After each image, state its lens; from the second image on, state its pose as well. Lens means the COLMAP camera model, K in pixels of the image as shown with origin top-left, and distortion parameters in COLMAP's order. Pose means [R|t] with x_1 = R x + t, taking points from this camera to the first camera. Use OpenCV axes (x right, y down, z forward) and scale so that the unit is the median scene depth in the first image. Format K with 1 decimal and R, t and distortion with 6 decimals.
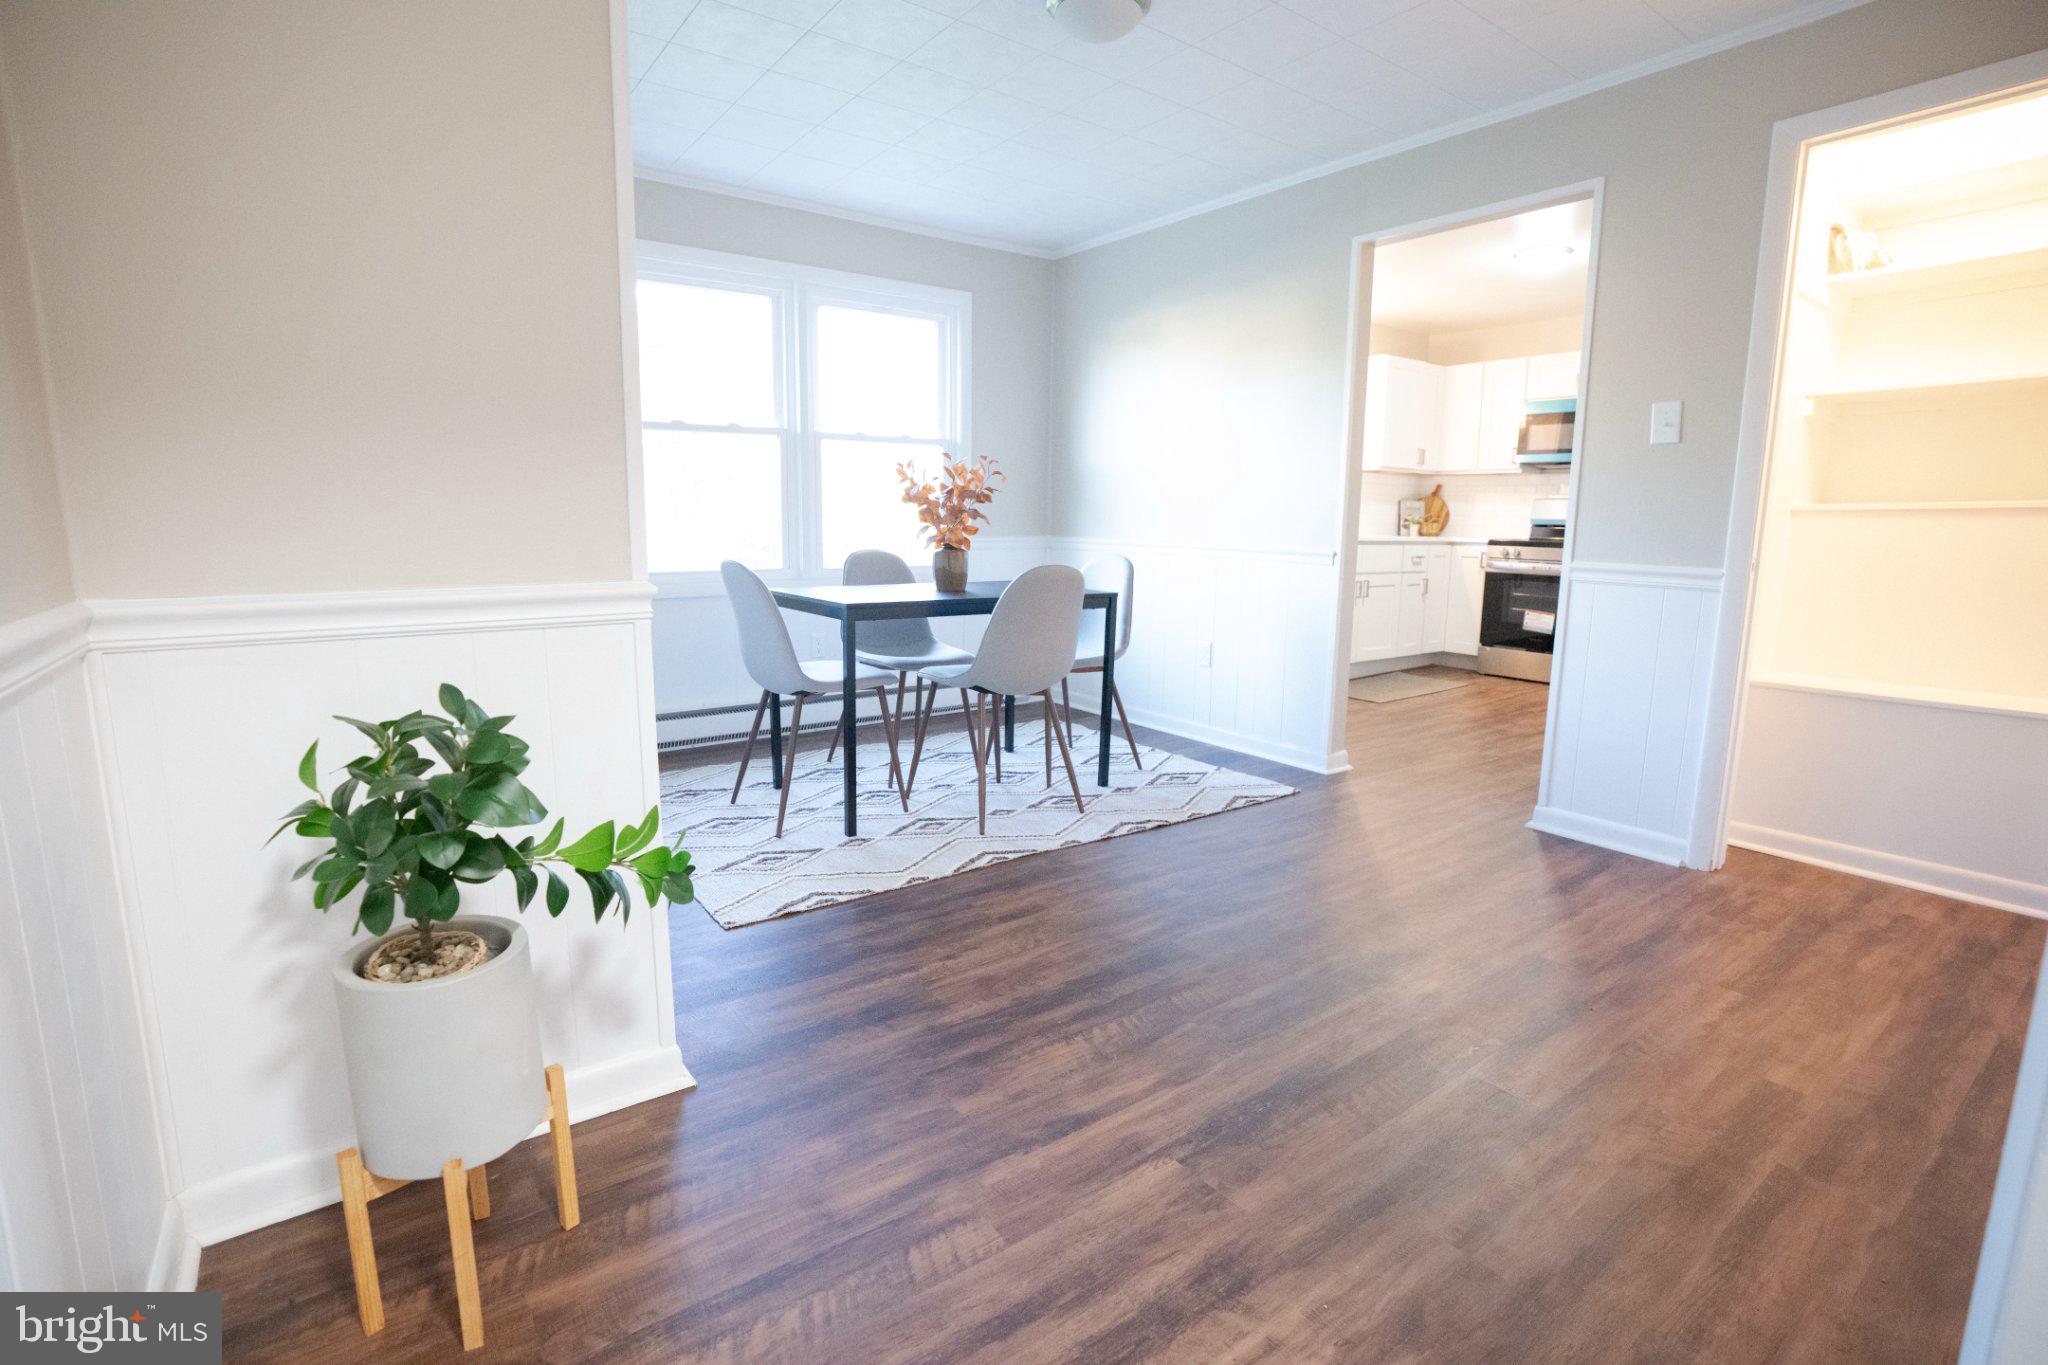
lens RADIAL K [[928.1, 0, 1014.7], [0, 928.1, 659.7], [0, 0, 1]] dist [-0.063829, -0.000009]
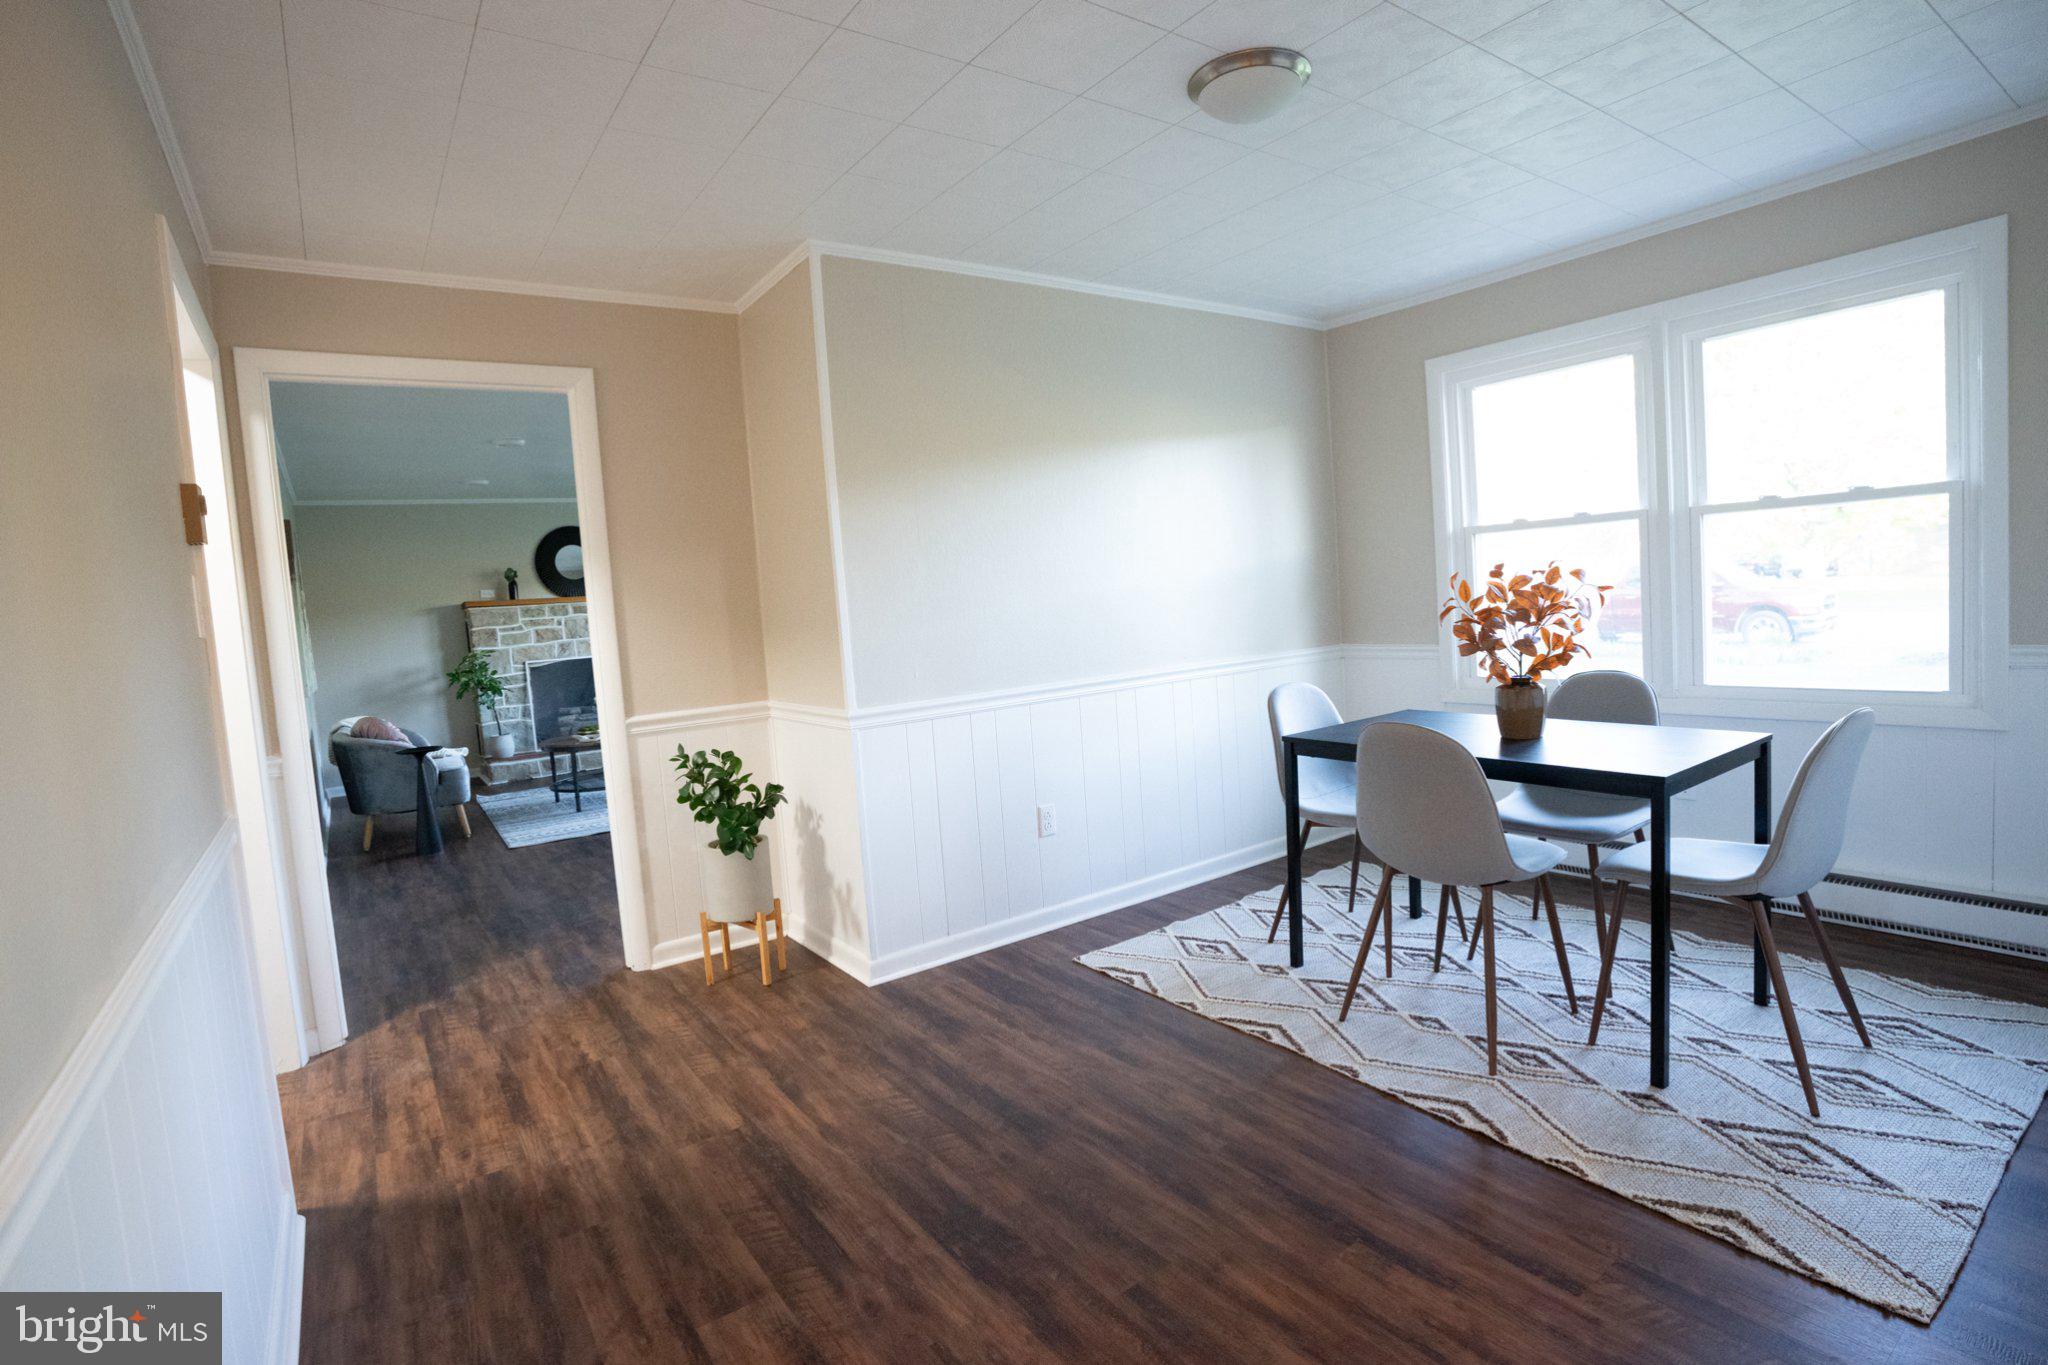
lens RADIAL K [[942.3, 0, 1022.6], [0, 942.3, 675.1], [0, 0, 1]] dist [-0.069969, 0.032689]
pose [[0.032184, 0.073451, -0.996779, 0.890323], [-0.087726, 0.993655, 0.070388, -0.187849], [0.995625, 0.085178, 0.038424, 0.713273]]
